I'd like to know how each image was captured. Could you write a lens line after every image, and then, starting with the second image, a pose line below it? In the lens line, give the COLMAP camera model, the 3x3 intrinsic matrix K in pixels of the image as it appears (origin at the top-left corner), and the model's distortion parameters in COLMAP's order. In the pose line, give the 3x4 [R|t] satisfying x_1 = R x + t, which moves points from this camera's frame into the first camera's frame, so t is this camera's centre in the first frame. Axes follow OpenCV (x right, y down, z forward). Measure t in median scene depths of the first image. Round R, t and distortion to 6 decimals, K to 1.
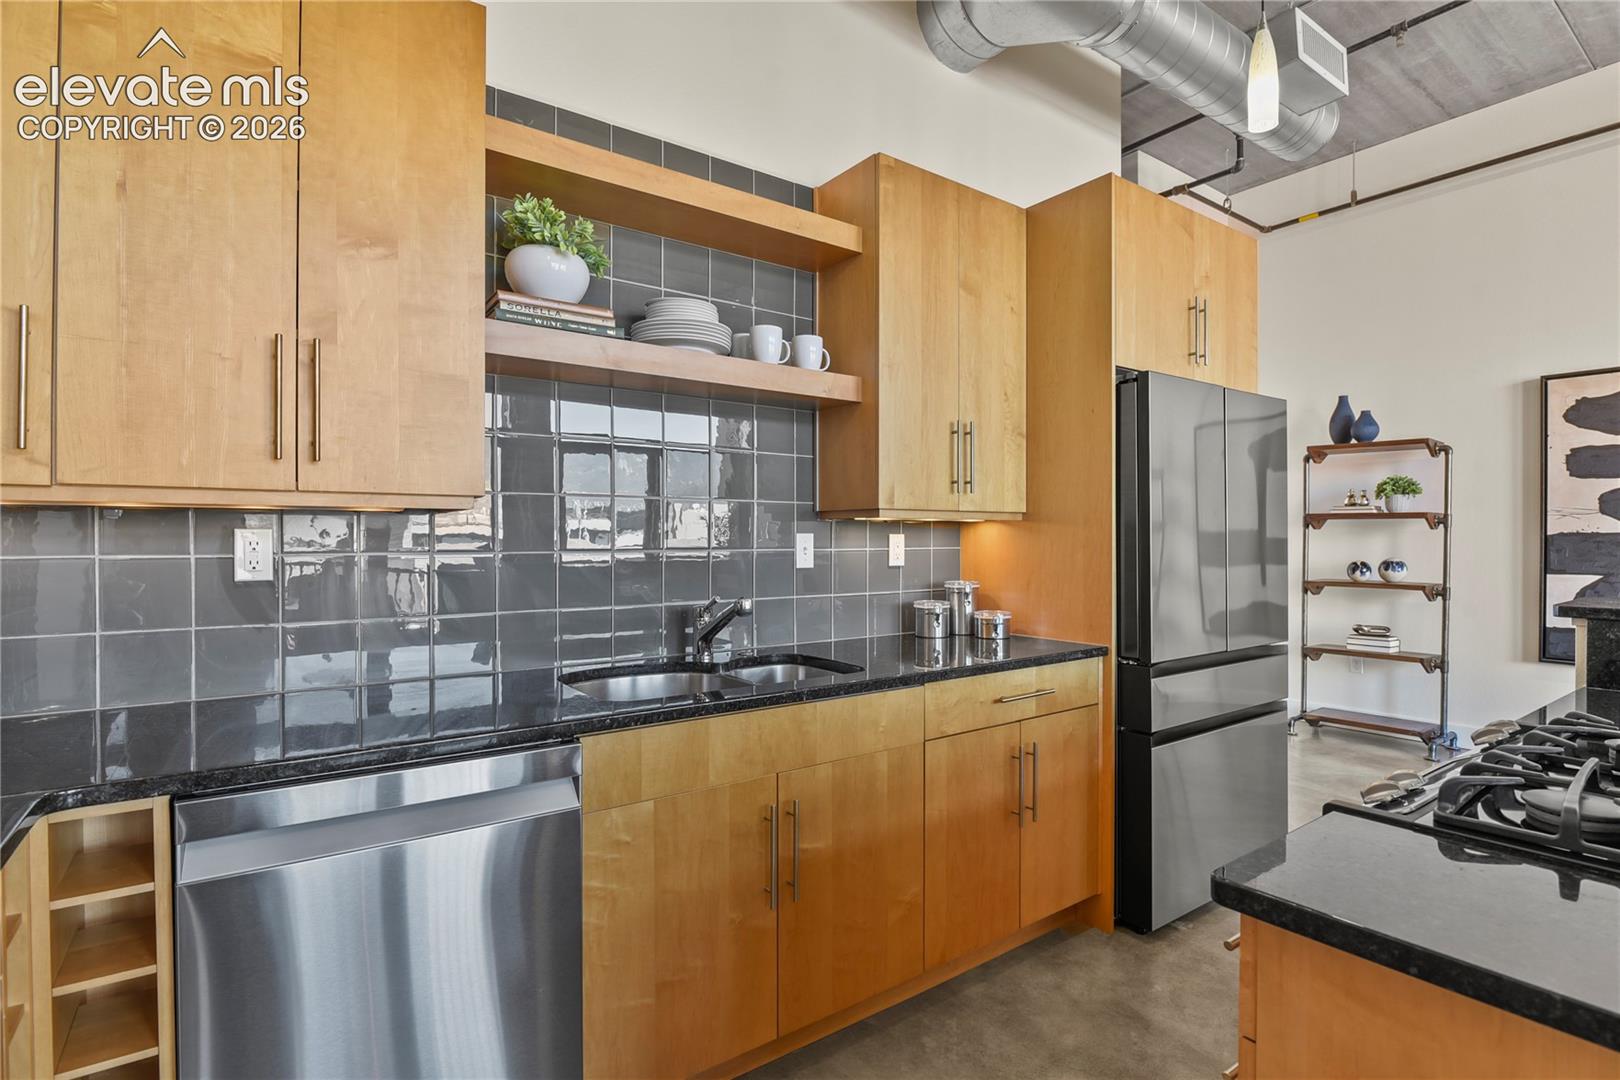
lens RADIAL K [[786.2, 0, 810.2], [0, 786.2, 540.4], [0, 0, 1]] dist [-0.003608, -0.008407]
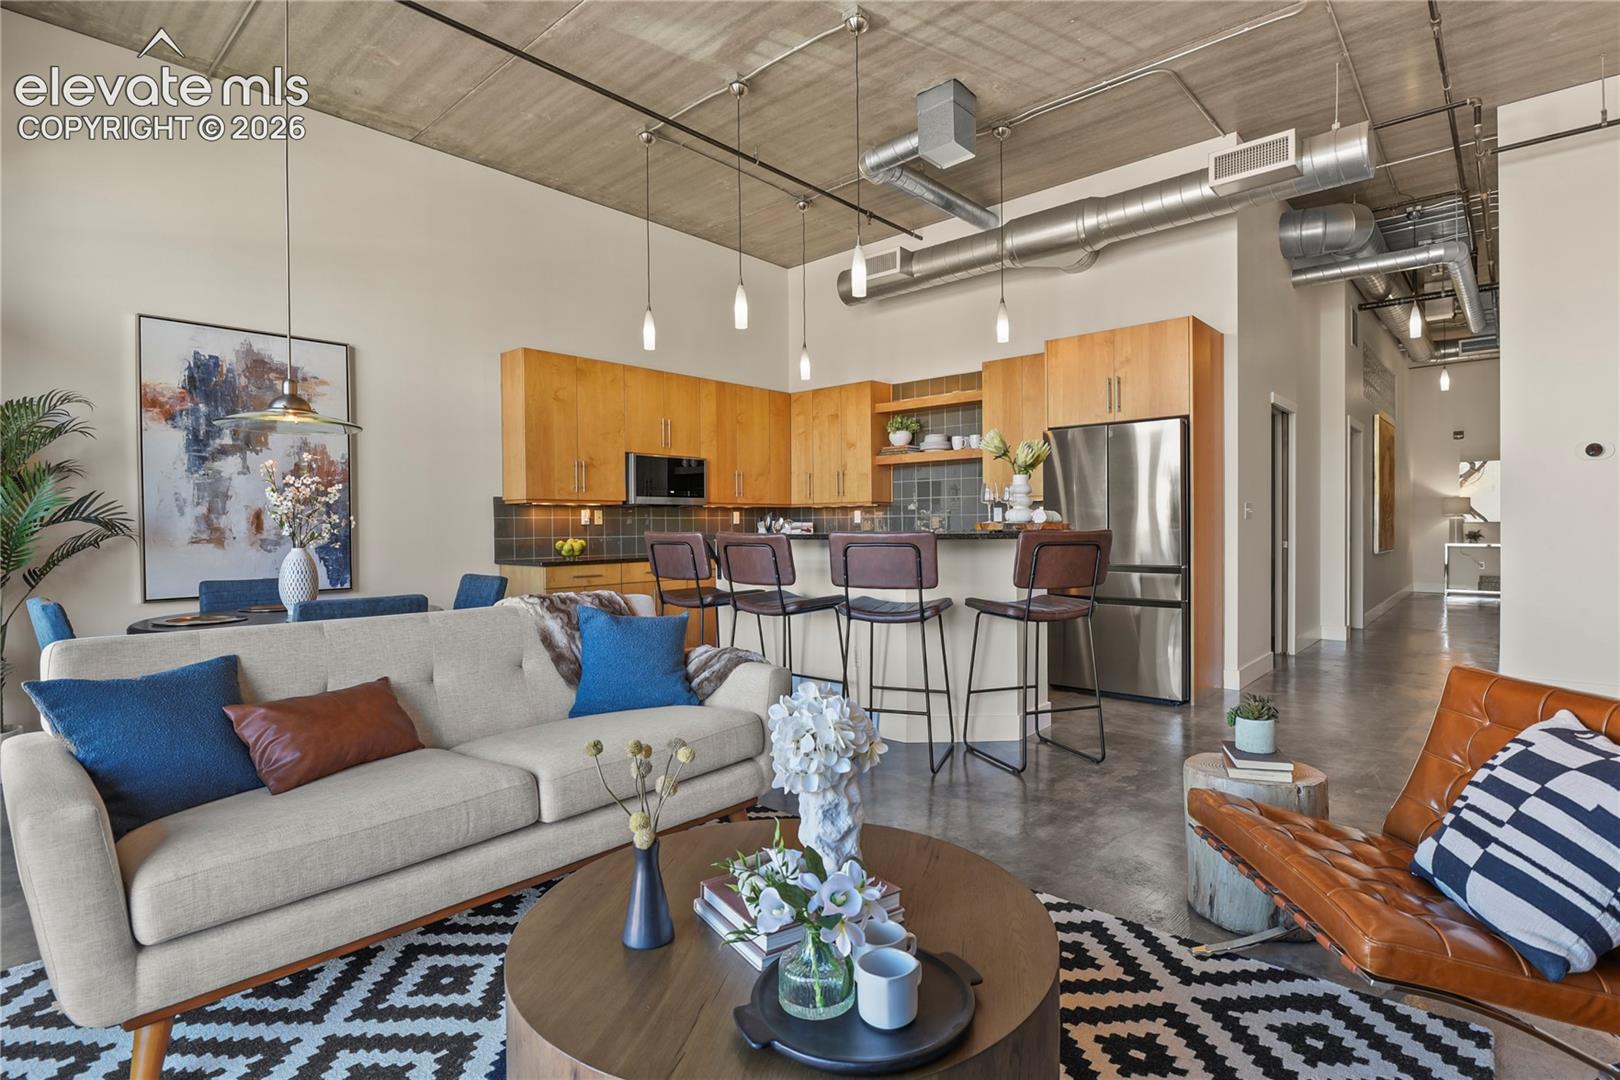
lens RADIAL K [[786.2, 0, 835.6], [0, 786.2, 539.7], [0, 0, 1]] dist [-0.003608, -0.008407]
pose [[0.238704, 0.010975, -0.971030, 2.544548], [0.003741, 0.999918, 0.012221, 0.066570], [0.971085, -0.006550, 0.238643, -0.109304]]
